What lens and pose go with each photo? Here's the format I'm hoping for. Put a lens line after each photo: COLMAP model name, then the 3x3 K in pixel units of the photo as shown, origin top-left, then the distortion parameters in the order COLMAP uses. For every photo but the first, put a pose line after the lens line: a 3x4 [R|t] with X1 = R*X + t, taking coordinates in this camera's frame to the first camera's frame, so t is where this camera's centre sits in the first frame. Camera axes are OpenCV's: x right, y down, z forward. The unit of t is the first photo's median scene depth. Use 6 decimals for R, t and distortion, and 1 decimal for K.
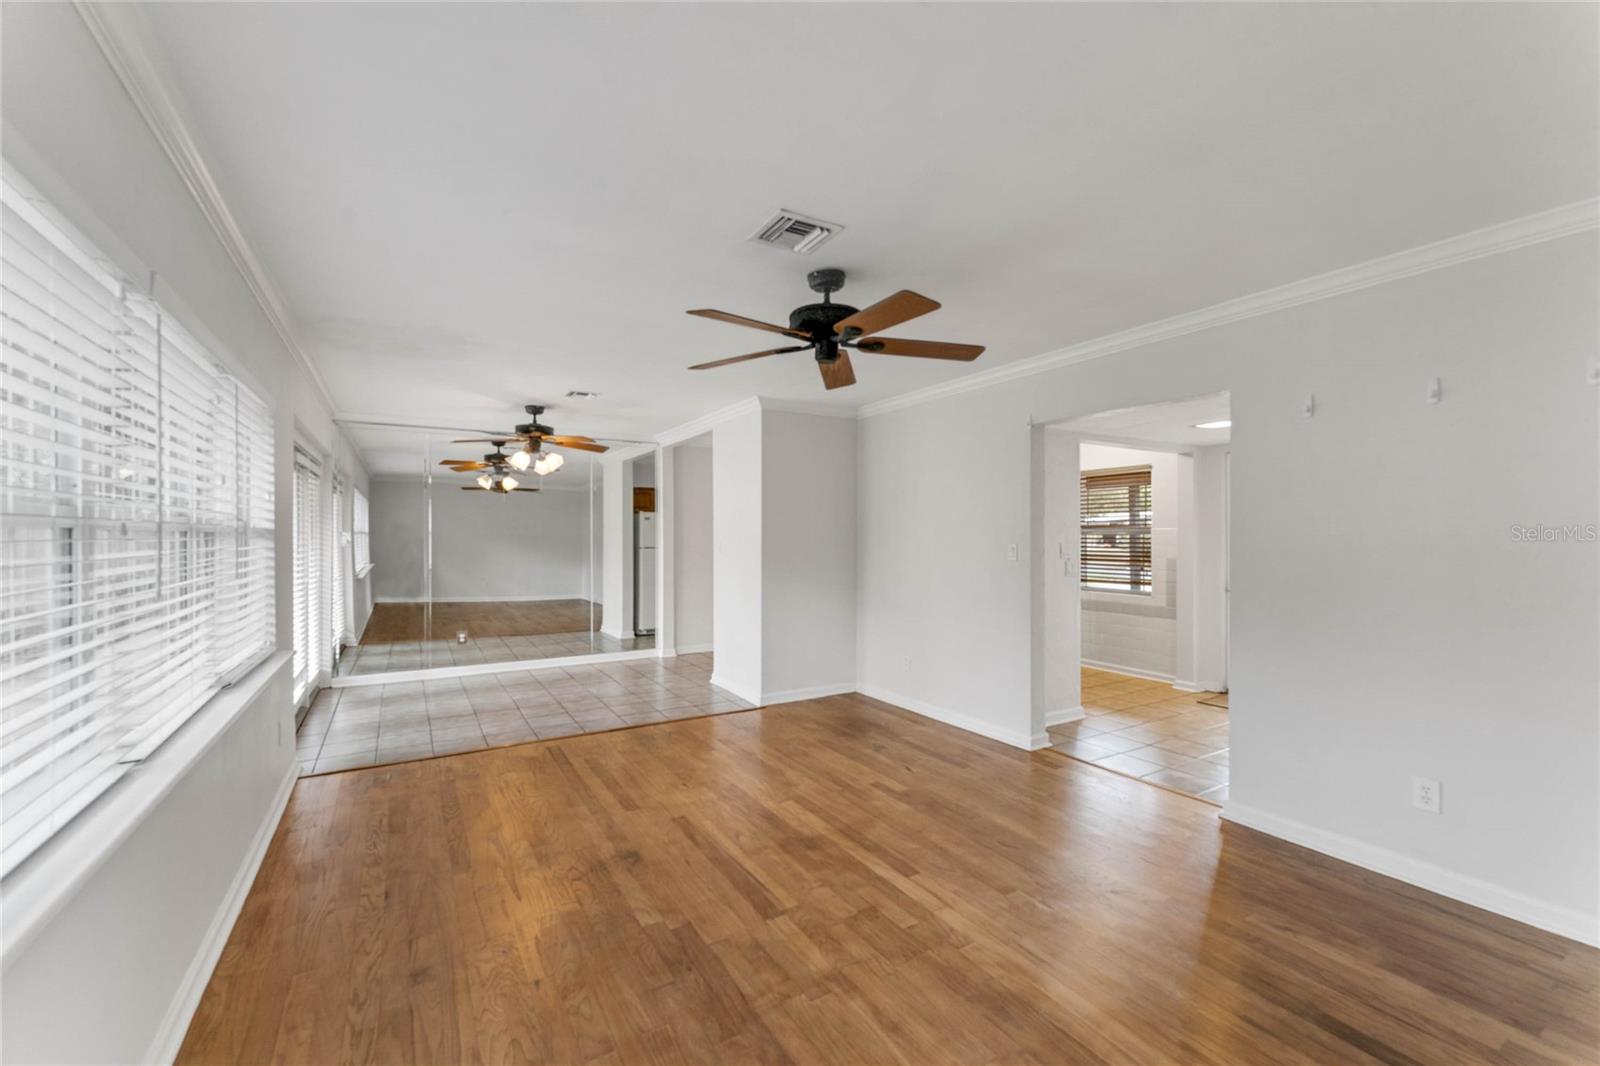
lens RADIAL K [[662.4, 0, 792.5], [0, 662.4, 540.6], [0, 0, 1]] dist [-0.001344, -0.000144]
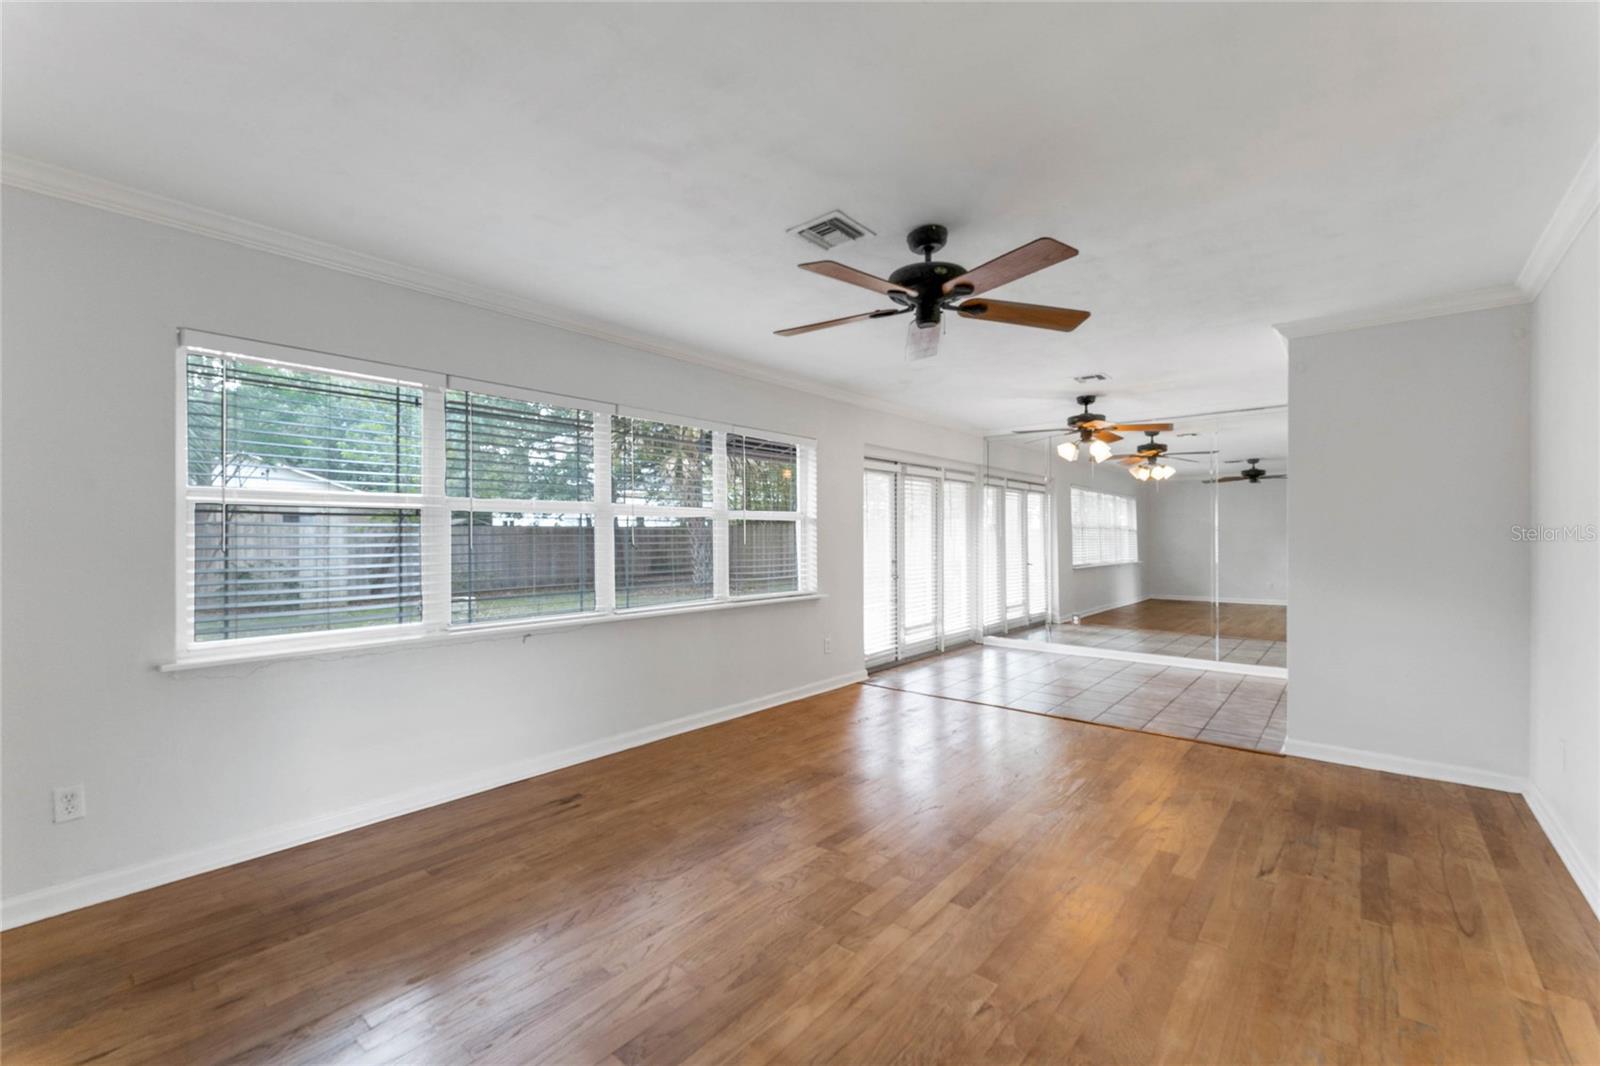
lens RADIAL K [[662.6, 0, 800.0], [0, 662.6, 533.0], [0, 0, 1]] dist [0.001138, -0.000035]
pose [[0.330601, -0.001720, -0.943769, 0.654602], [-0.007401, 0.999963, -0.004414, 0.022550], [0.943742, 0.008444, 0.330576, 0.370397]]
